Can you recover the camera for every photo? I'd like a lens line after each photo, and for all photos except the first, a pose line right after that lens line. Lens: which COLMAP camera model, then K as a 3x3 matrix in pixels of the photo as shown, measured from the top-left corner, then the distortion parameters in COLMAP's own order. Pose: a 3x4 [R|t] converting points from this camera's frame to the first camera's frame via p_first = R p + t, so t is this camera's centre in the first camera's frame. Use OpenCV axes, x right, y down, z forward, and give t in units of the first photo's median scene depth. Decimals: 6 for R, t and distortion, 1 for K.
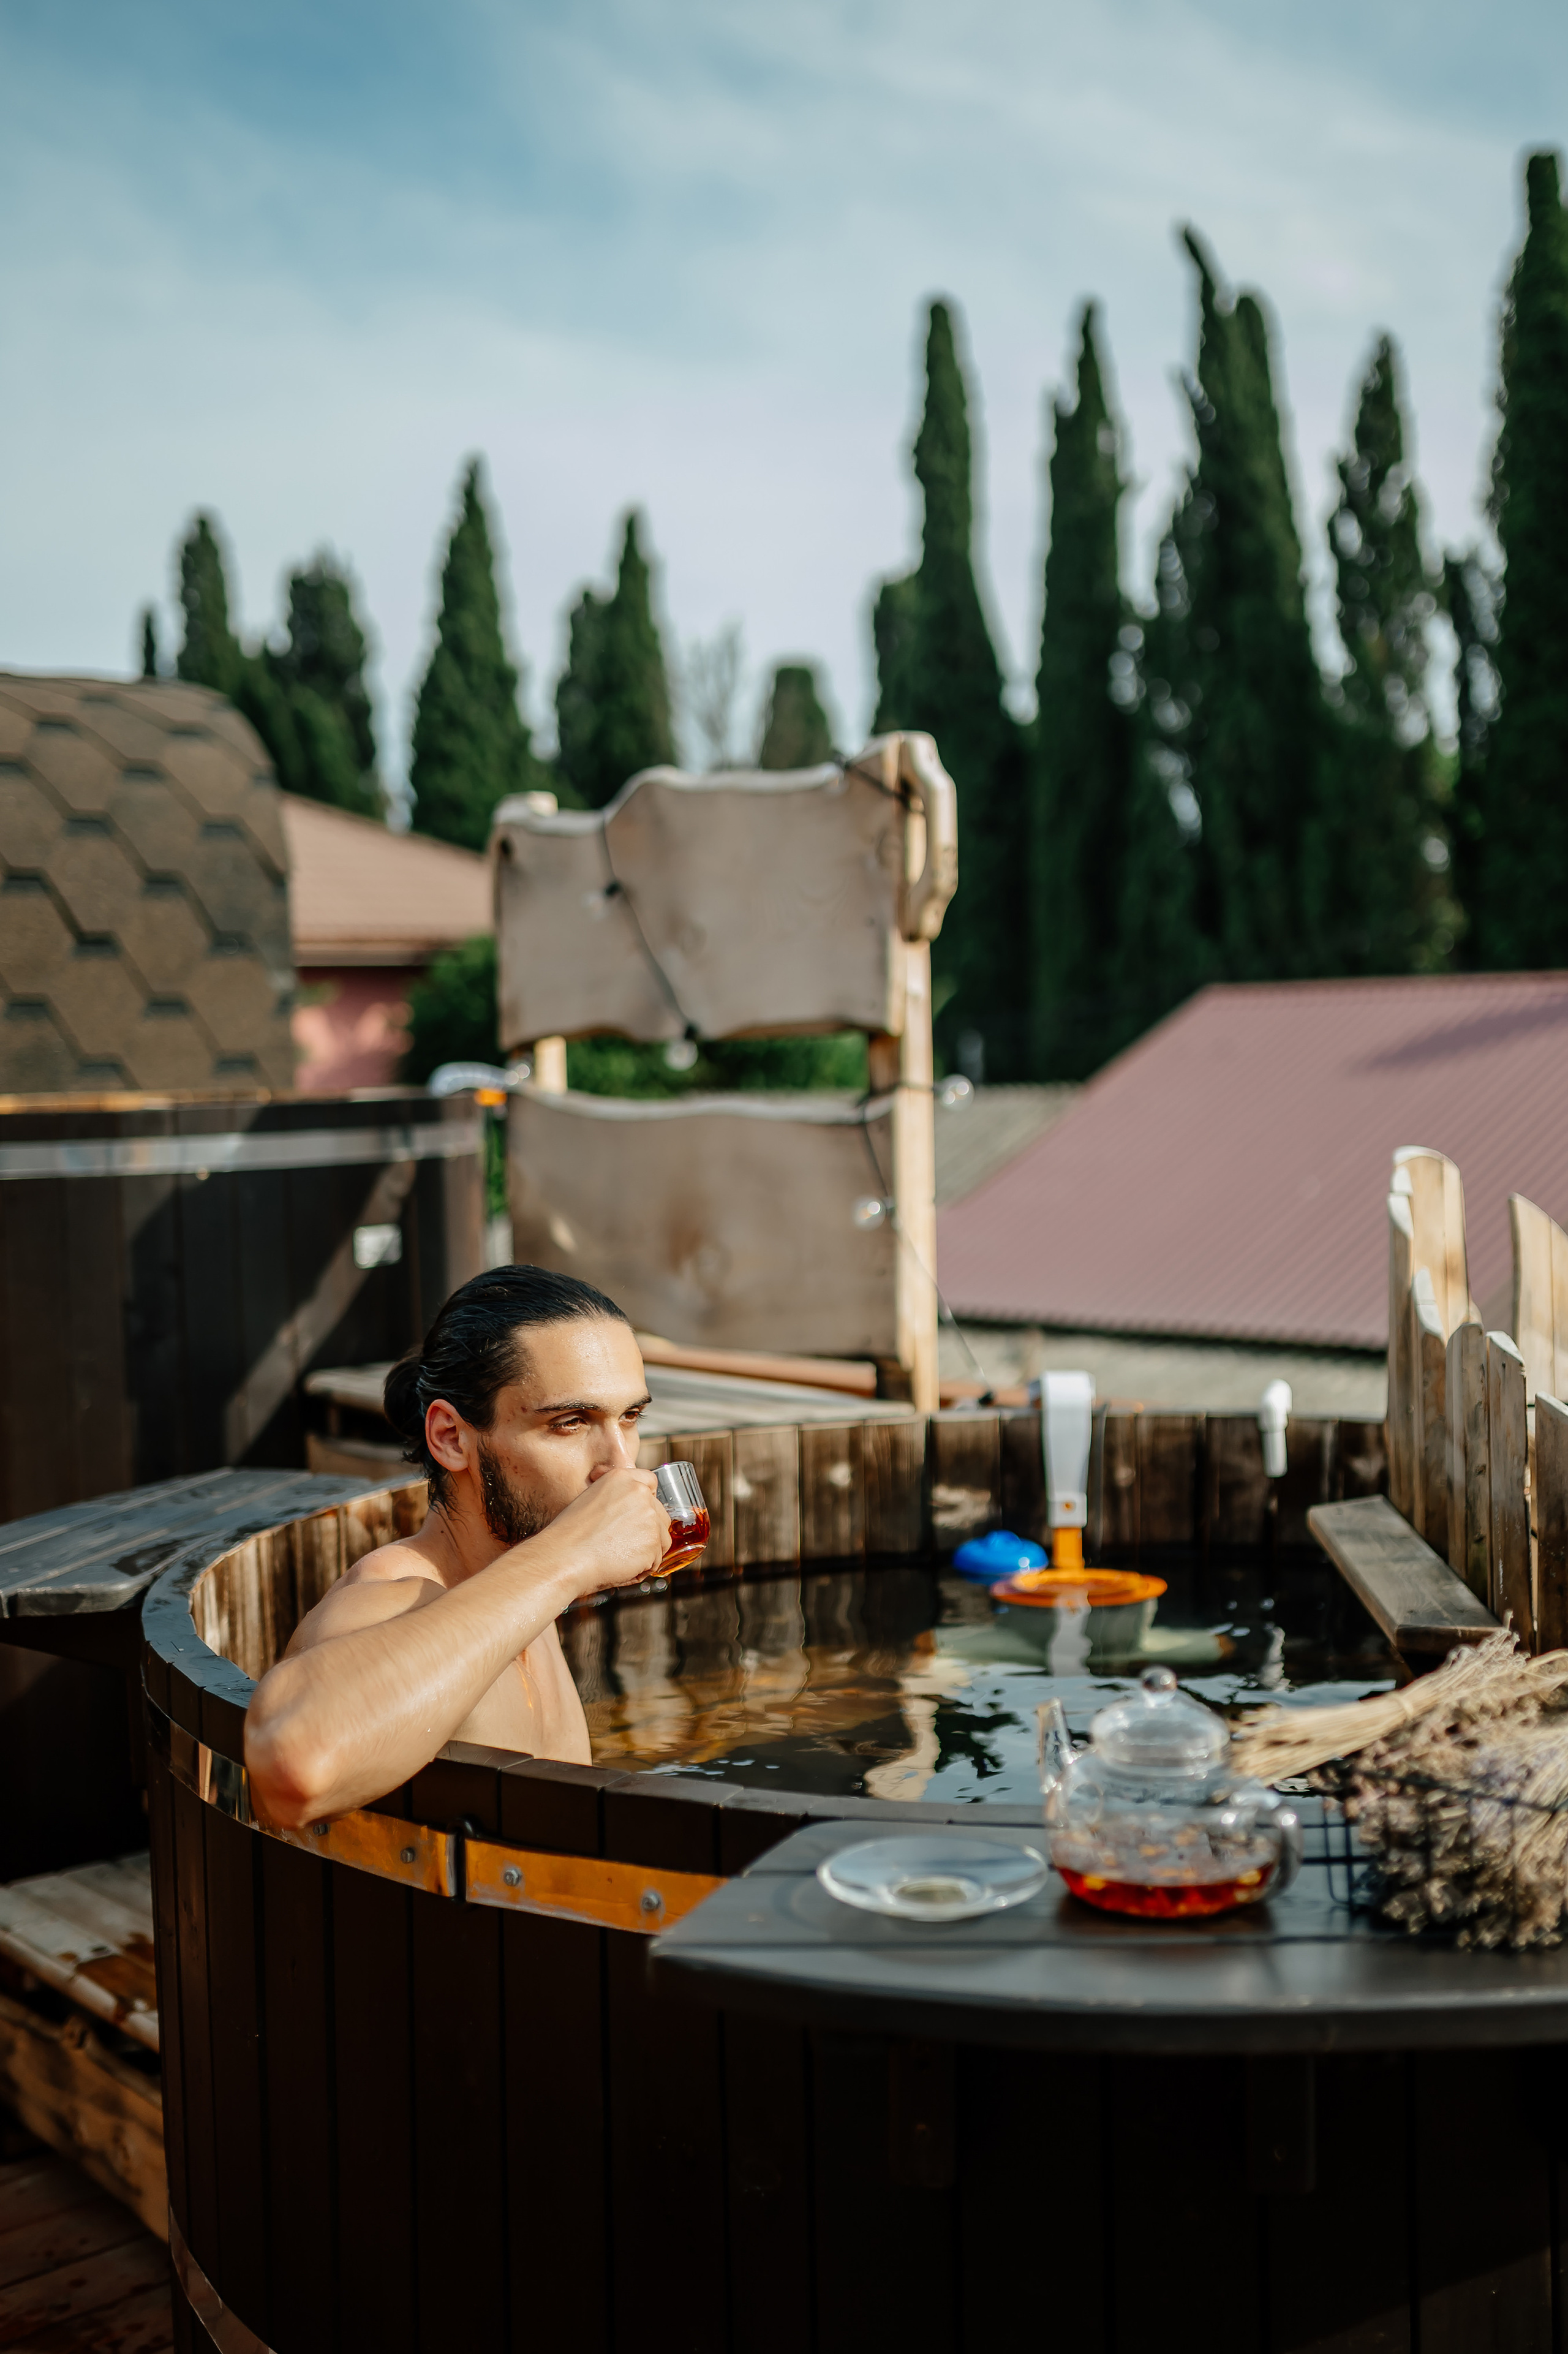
lens RADIAL K [[2427.7, 0, 784.0], [0, 2427.7, 1177.0], [0, 0, 1]] dist [-0.048090, 0.034200]
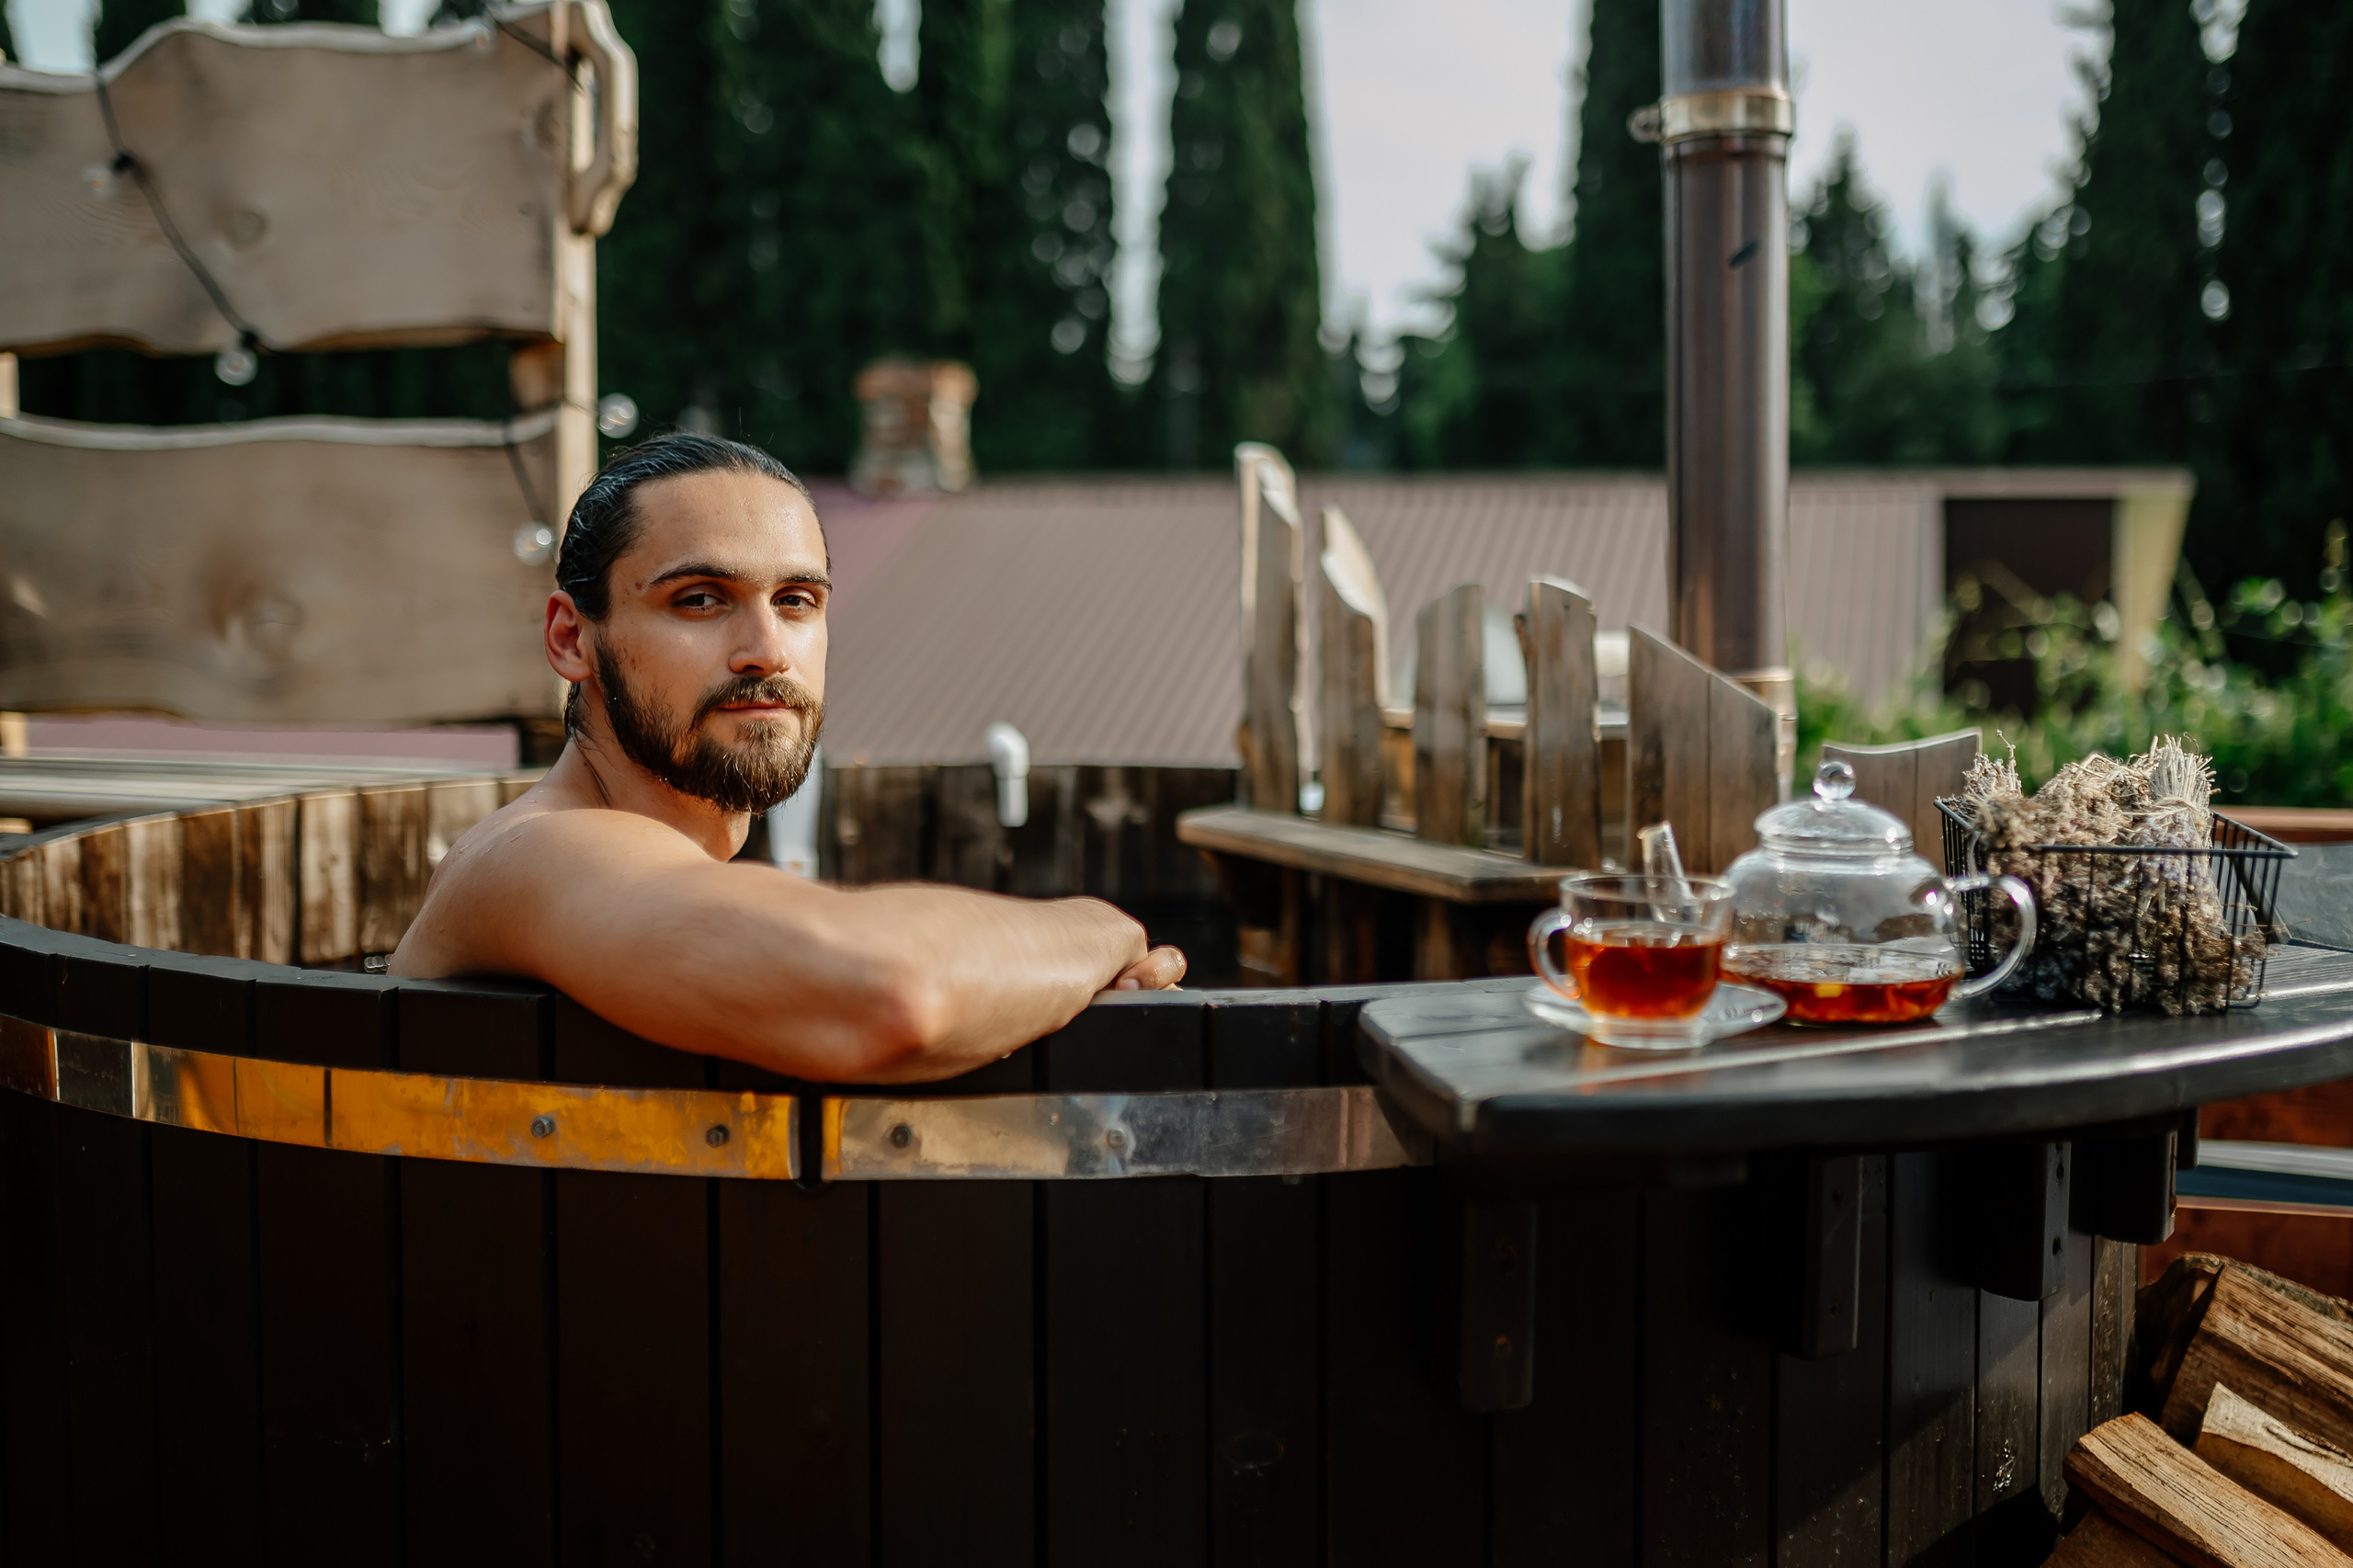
lens RADIAL K [[2426.7, 0, 1176.5], [0, 2426.7, 784.0], [0, 0, 1]] dist [-0.048090, 0.034200]
pose [[0.853151, -0.010254, 0.521563, -0.216946], [-0.002141, 0.999730, 0.023157, 0.078560], [-0.521659, -0.020873, 0.852899, 0.147246]]
